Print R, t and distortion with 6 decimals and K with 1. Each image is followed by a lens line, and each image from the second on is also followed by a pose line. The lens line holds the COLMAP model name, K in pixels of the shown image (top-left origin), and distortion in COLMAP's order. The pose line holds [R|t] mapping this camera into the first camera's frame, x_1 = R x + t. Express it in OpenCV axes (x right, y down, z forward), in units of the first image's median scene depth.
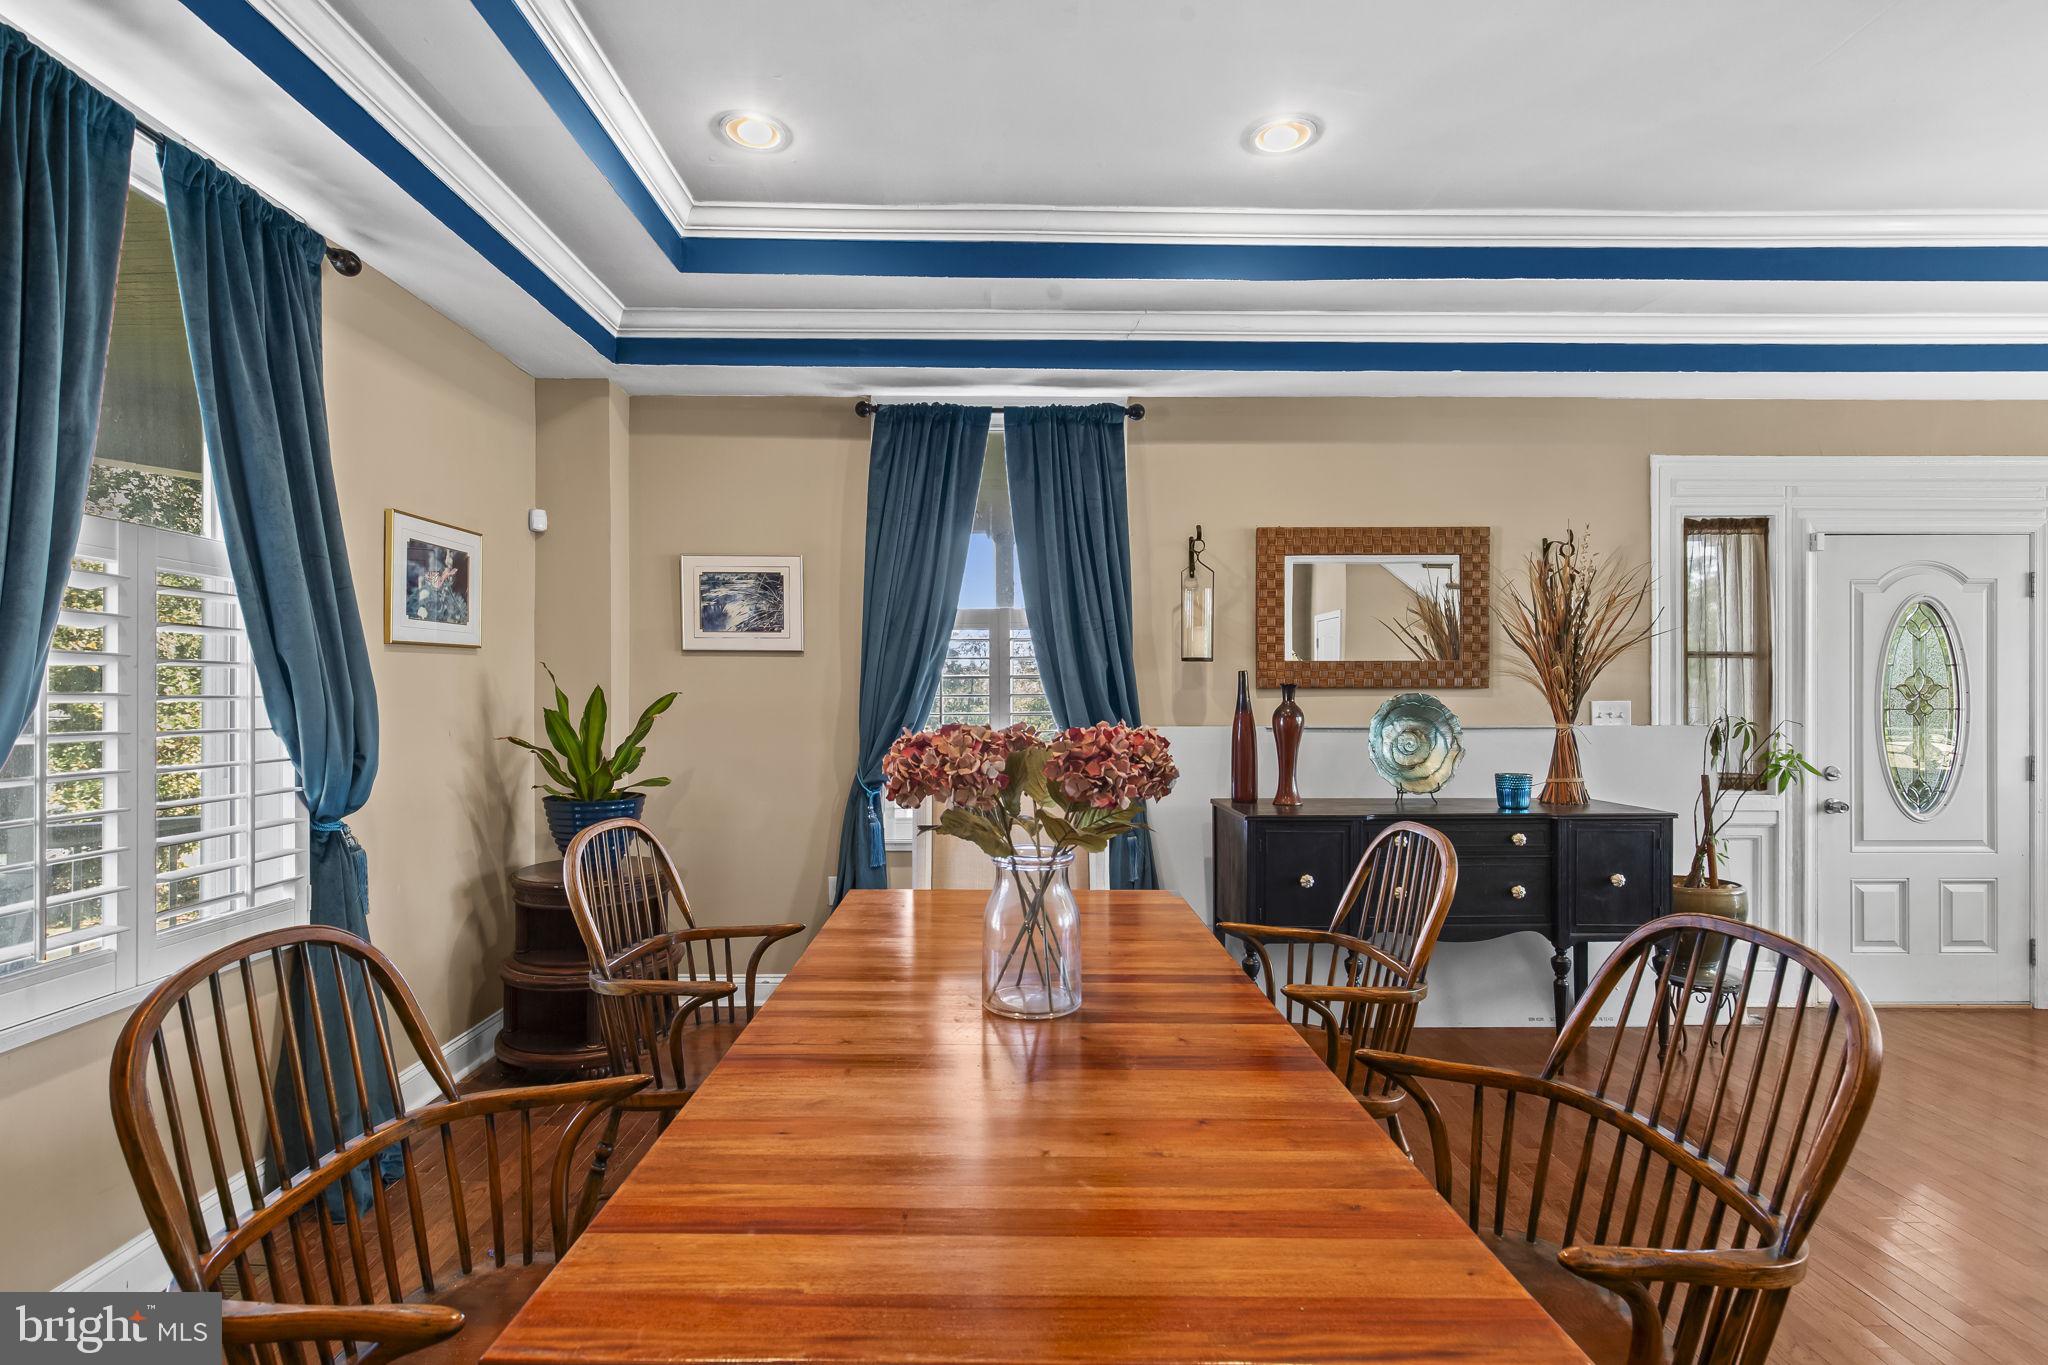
lens RADIAL K [[927.8, 0, 1015.5], [0, 927.8, 694.2], [0, 0, 1]] dist [0.000511, -0.000150]
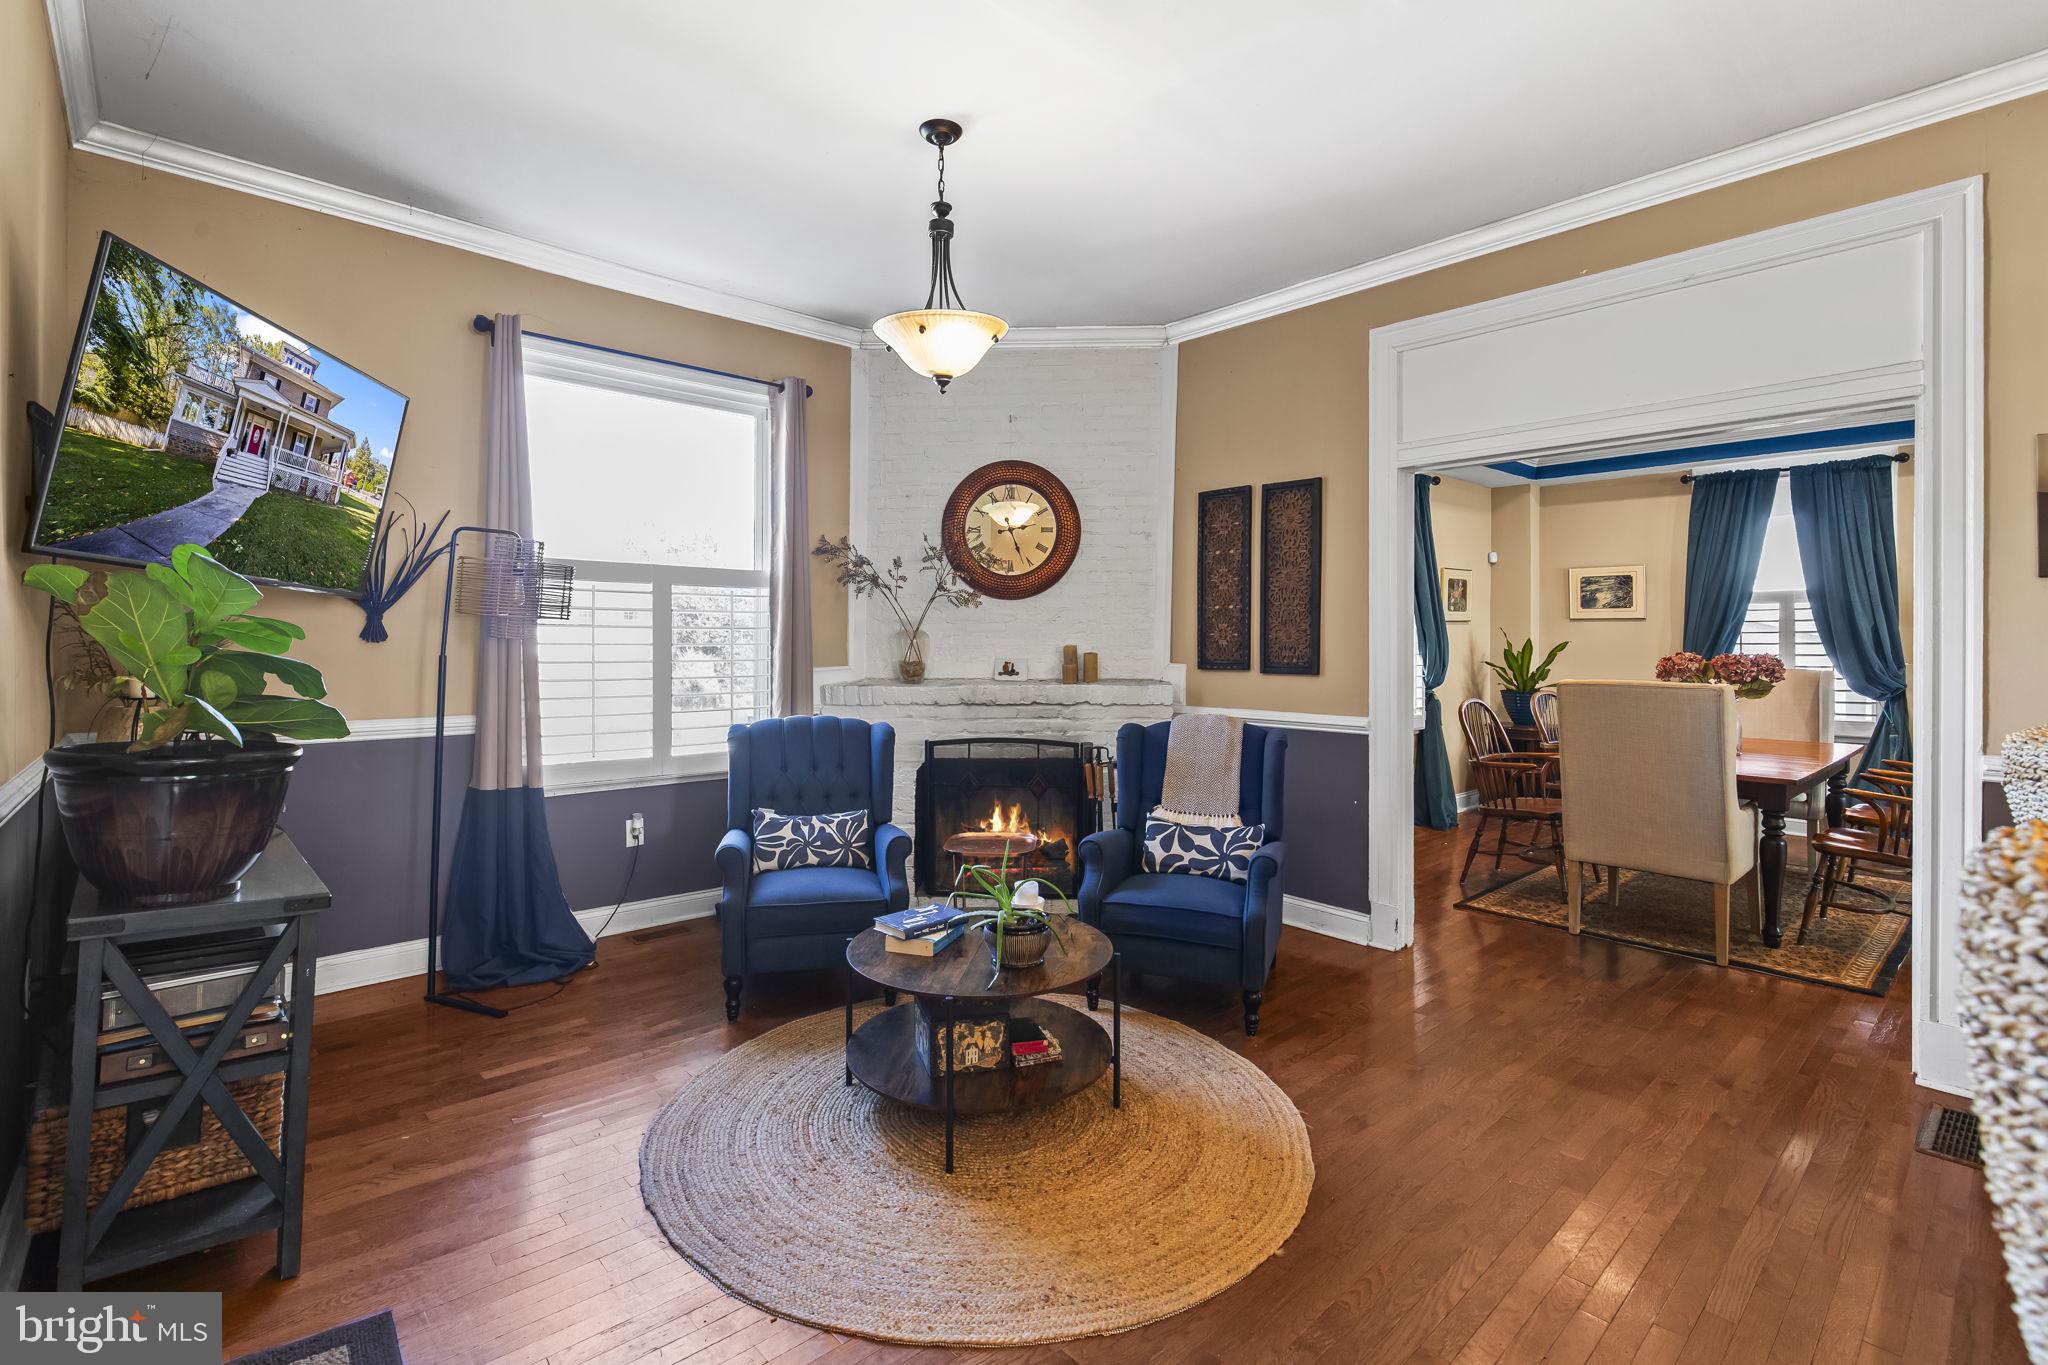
lens RADIAL K [[927.8, 0, 1000.9], [0, 927.8, 645.5], [0, 0, 1]] dist [0.000511, -0.000150]
pose [[0.652967, 0.001754, -0.757385, 0.320878], [-0.003637, 0.999993, -0.000820, 0.012201], [0.757378, 0.003290, 0.652969, -1.130821]]
